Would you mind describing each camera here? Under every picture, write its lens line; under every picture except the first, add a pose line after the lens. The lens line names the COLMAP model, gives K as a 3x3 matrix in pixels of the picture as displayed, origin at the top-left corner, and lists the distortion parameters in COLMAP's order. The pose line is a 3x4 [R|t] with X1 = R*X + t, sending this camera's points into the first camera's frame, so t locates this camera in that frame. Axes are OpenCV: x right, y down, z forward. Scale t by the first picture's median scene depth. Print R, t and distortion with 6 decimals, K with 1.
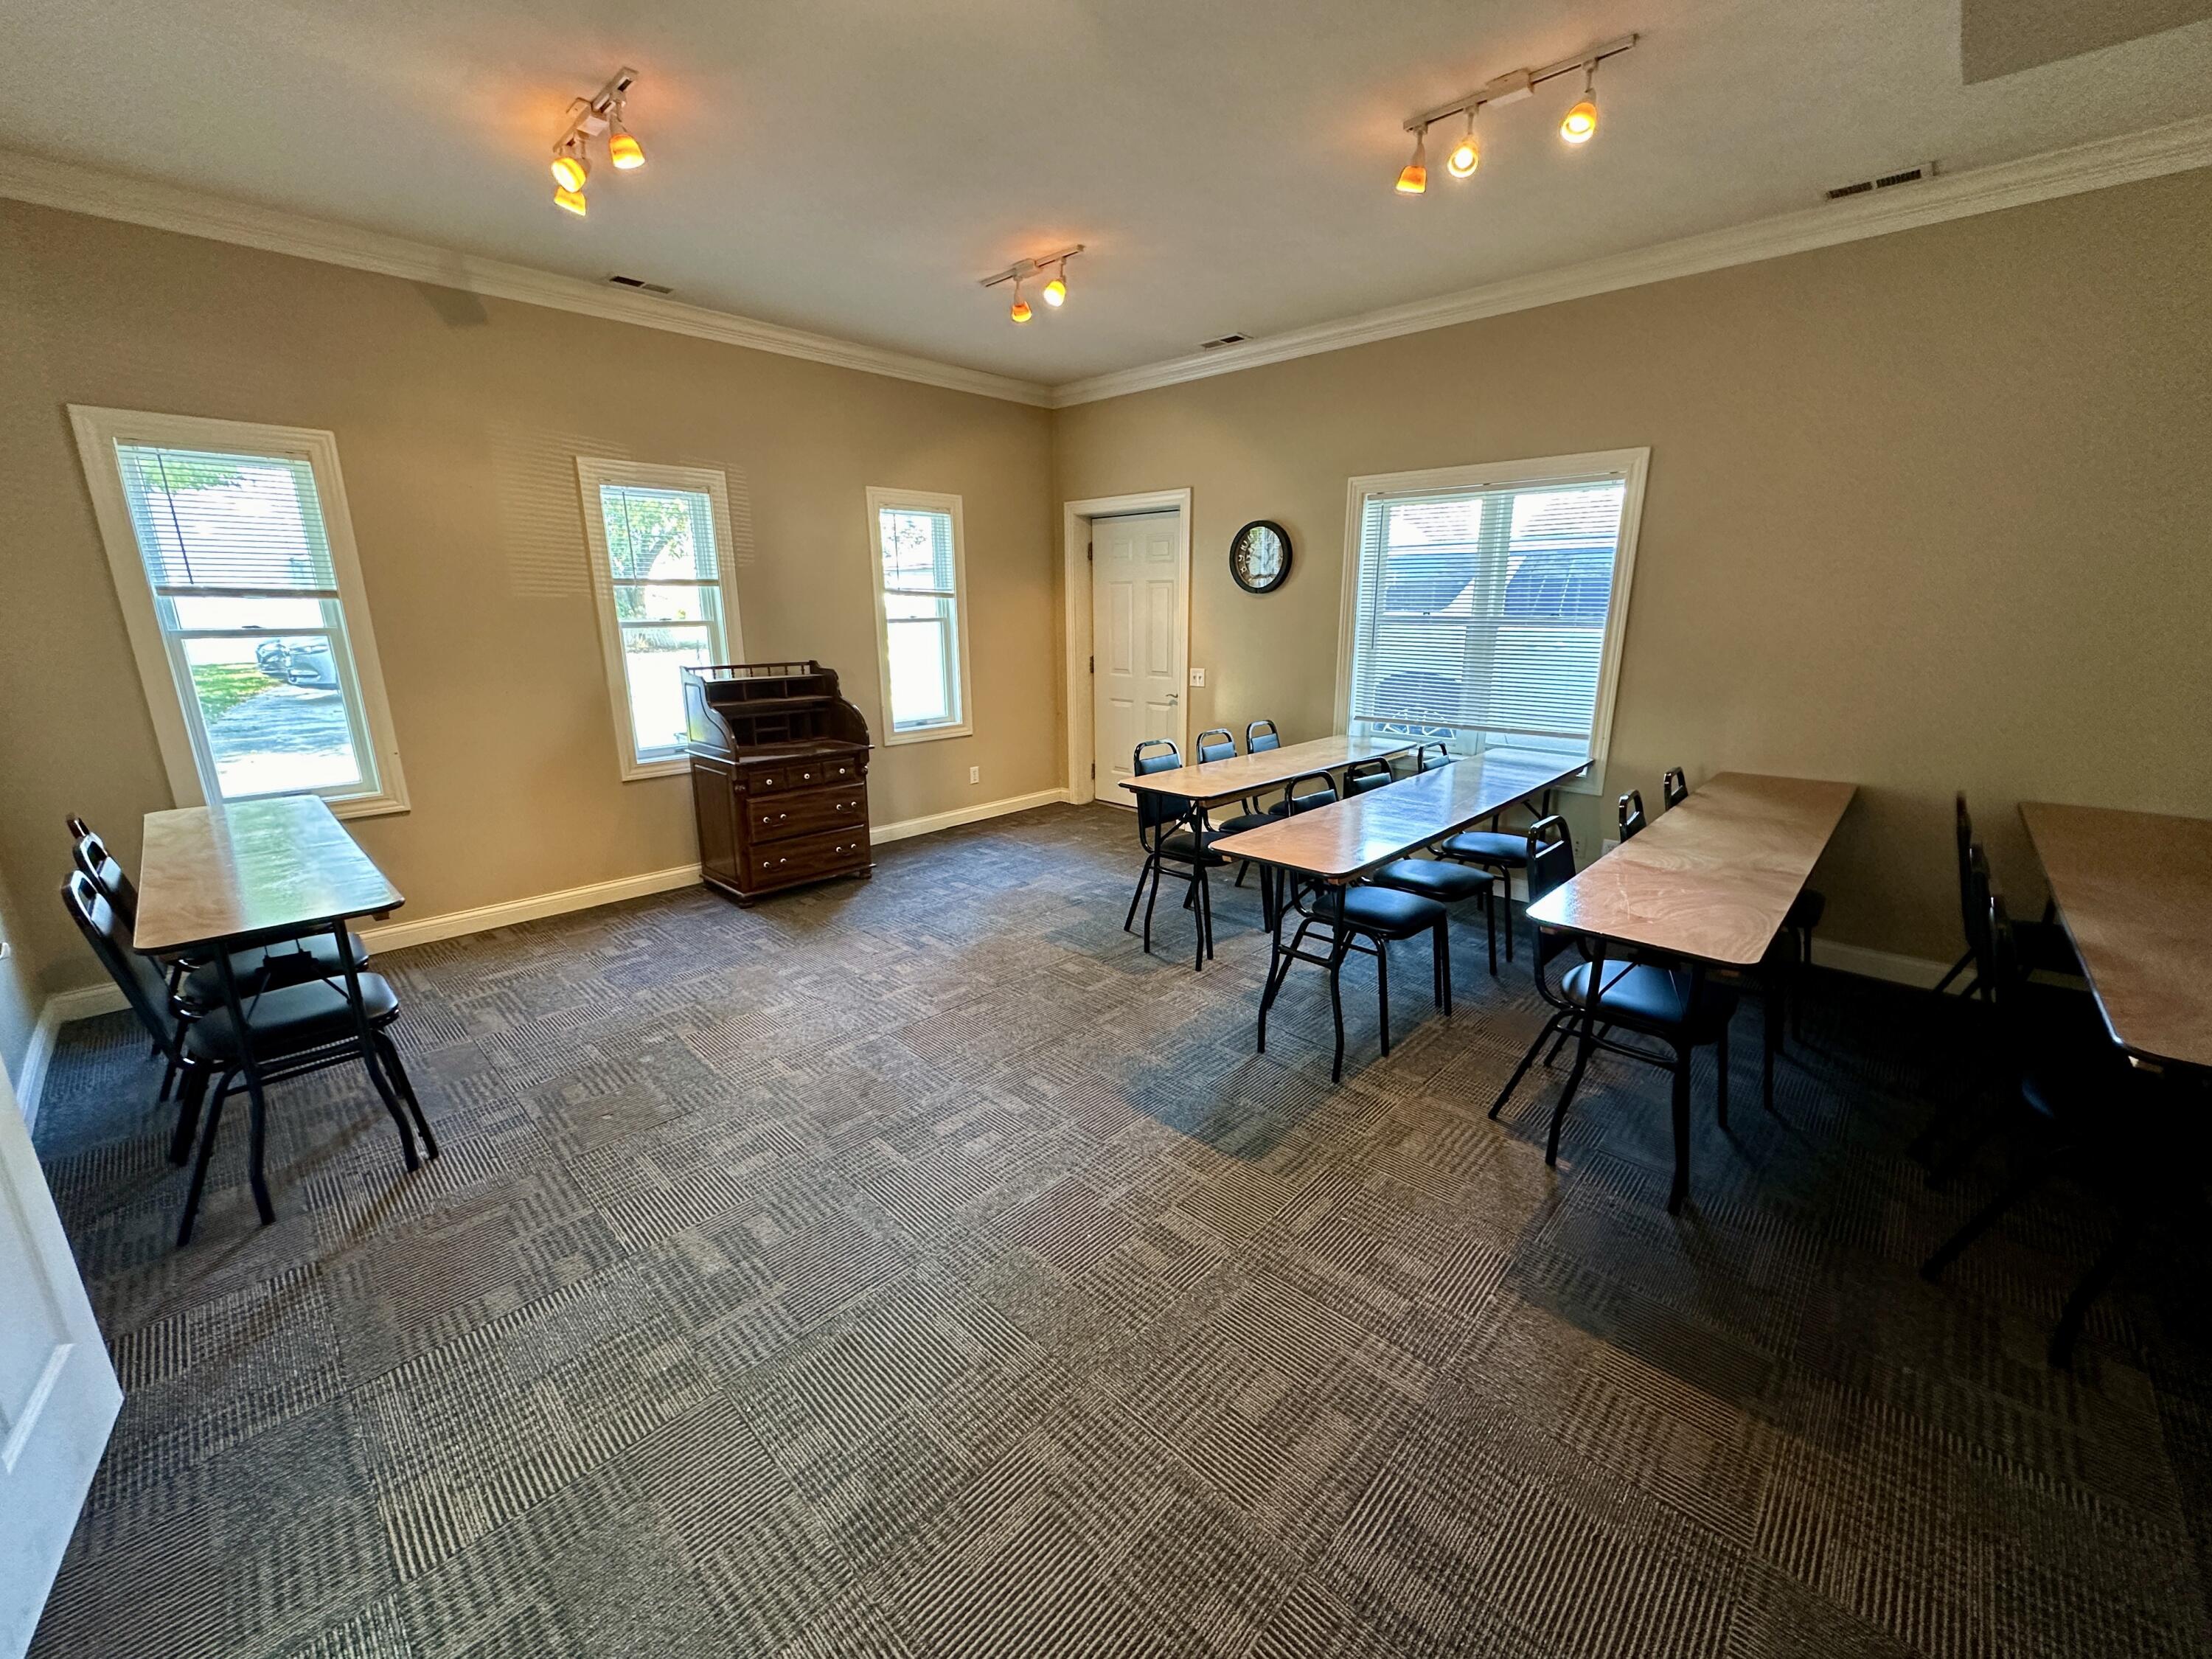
lens RADIAL K [[876.7, 0, 1106.0], [0, 876.7, 829.5], [0, 0, 1]] dist [-0.001017, -0.000184]
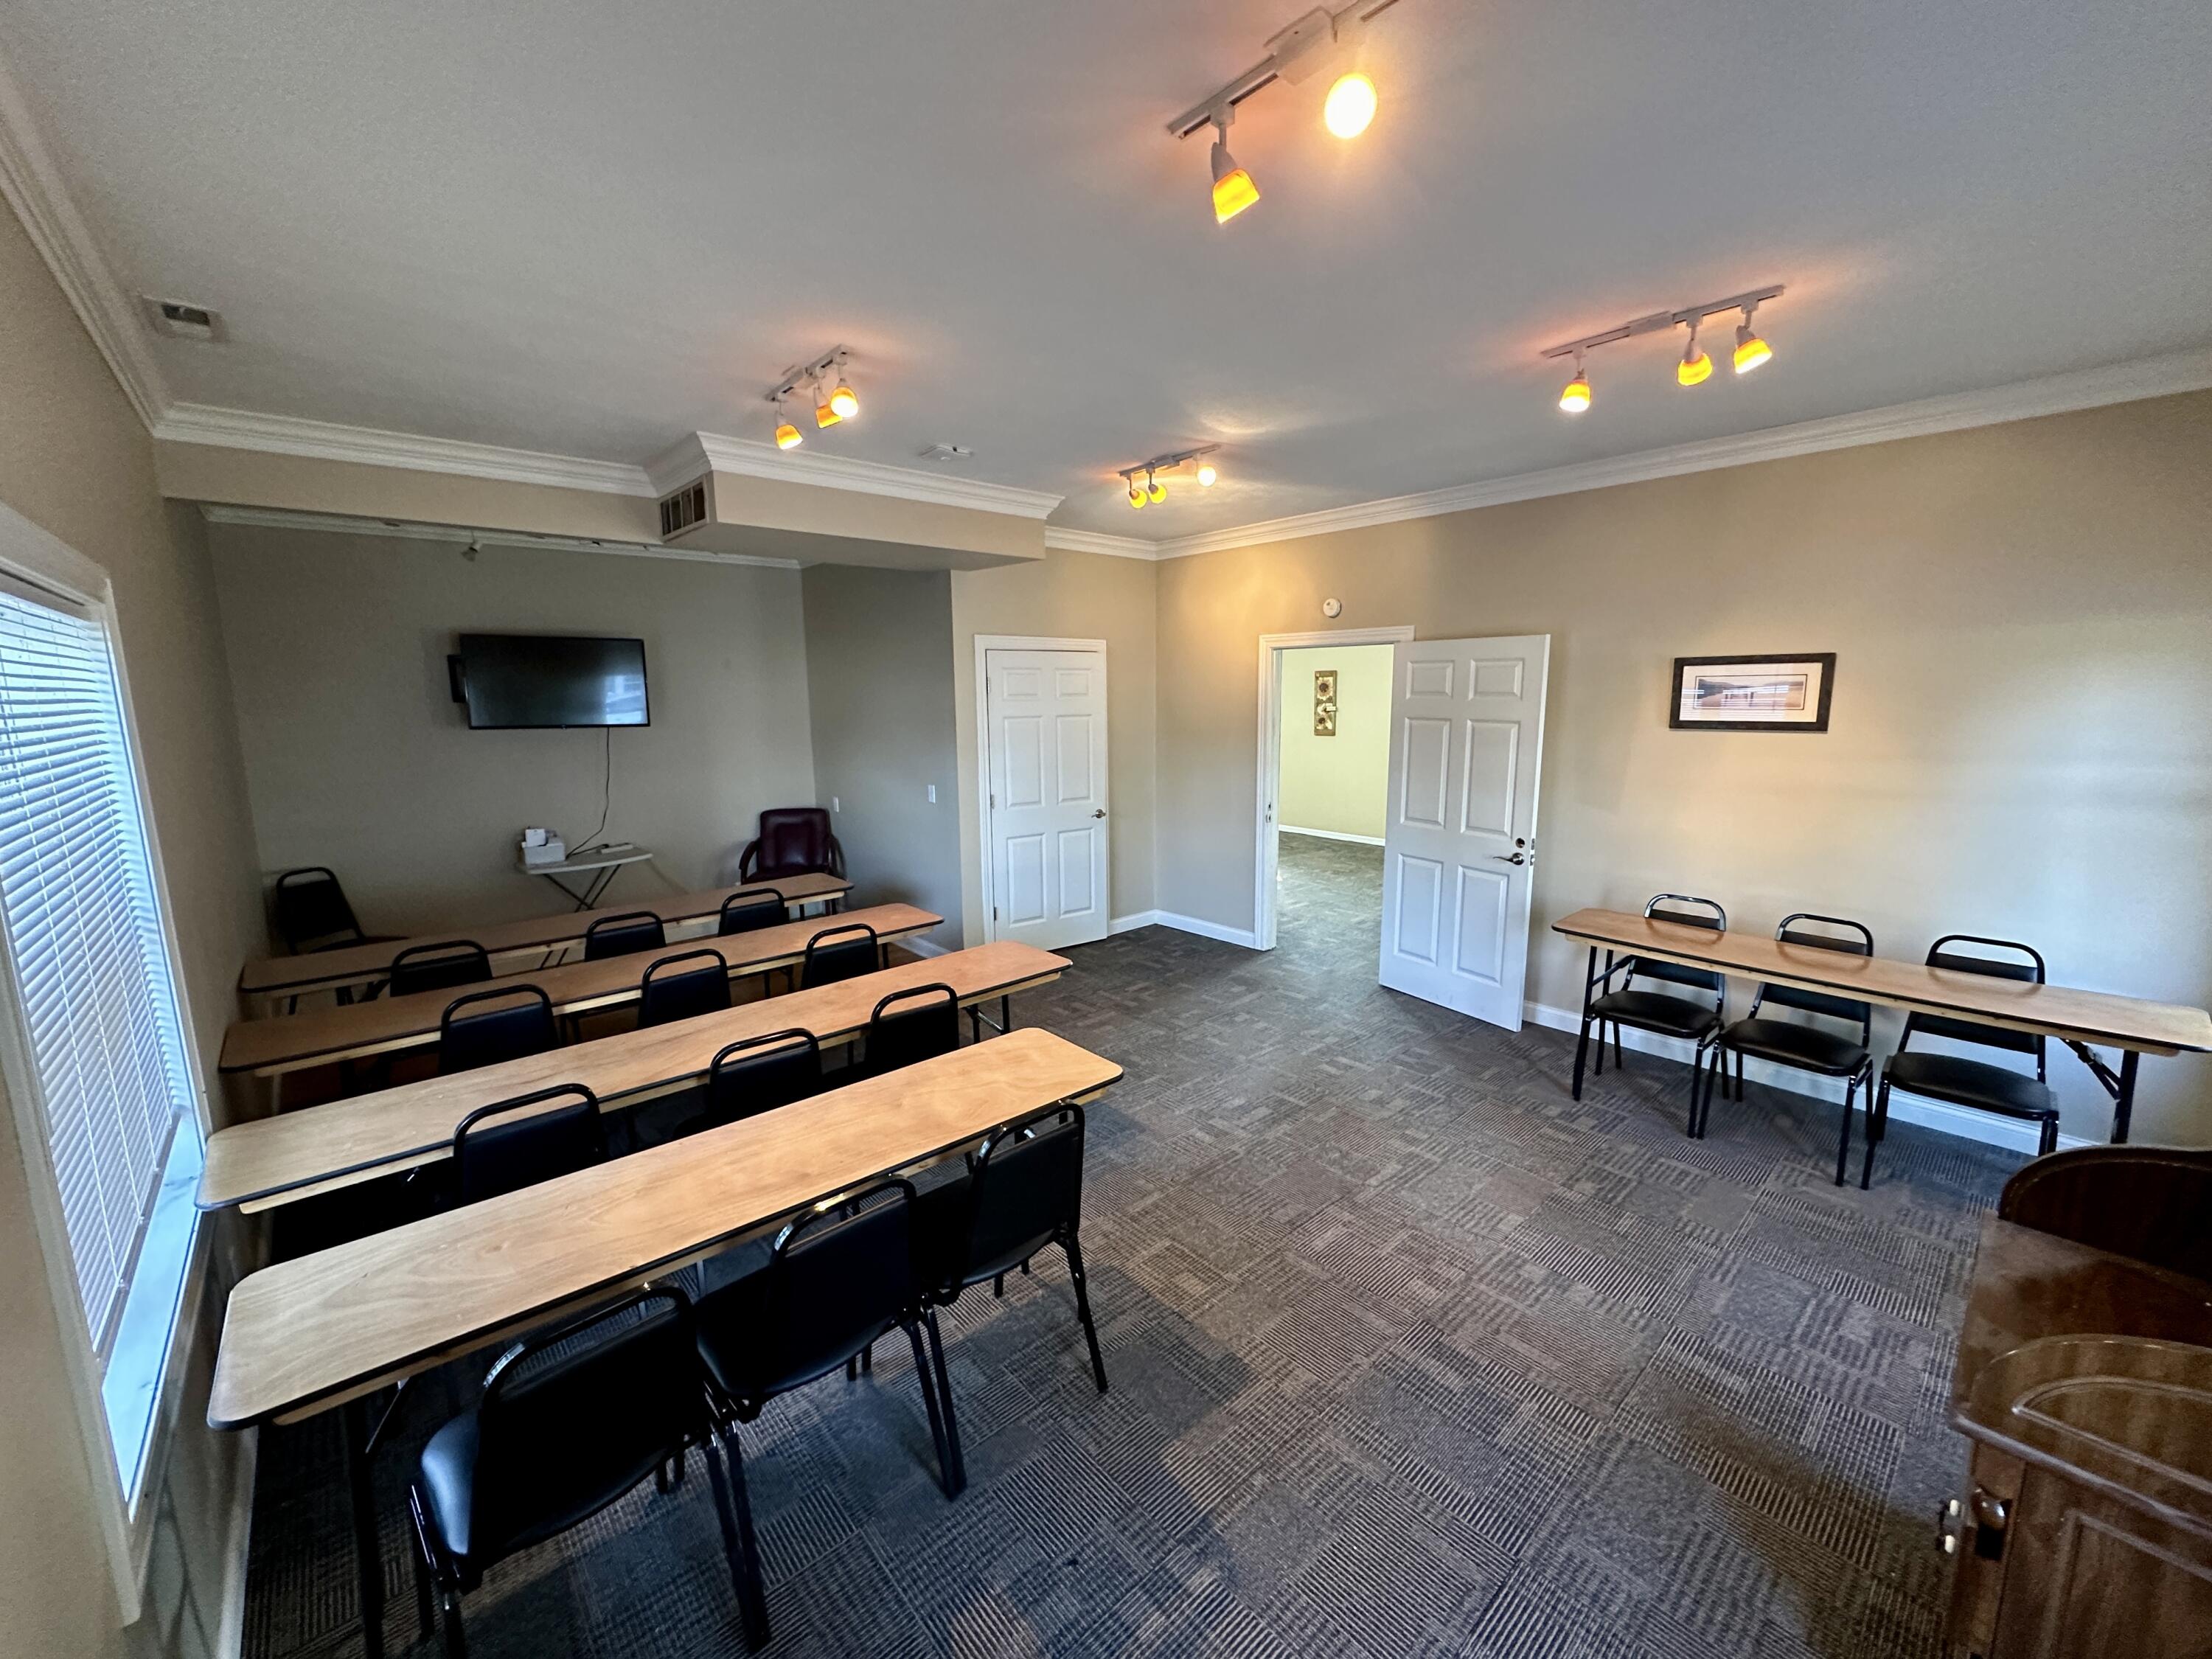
lens RADIAL K [[876.7, 0, 1106.0], [0, 876.7, 829.5], [0, 0, 1]] dist [-0.001017, -0.000184]
pose [[-0.996951, -0.002924, 0.077972, -0.017924], [0.028835, 0.914749, 0.402992, -0.385145], [-0.072504, 0.404011, -0.911876, 1.194099]]
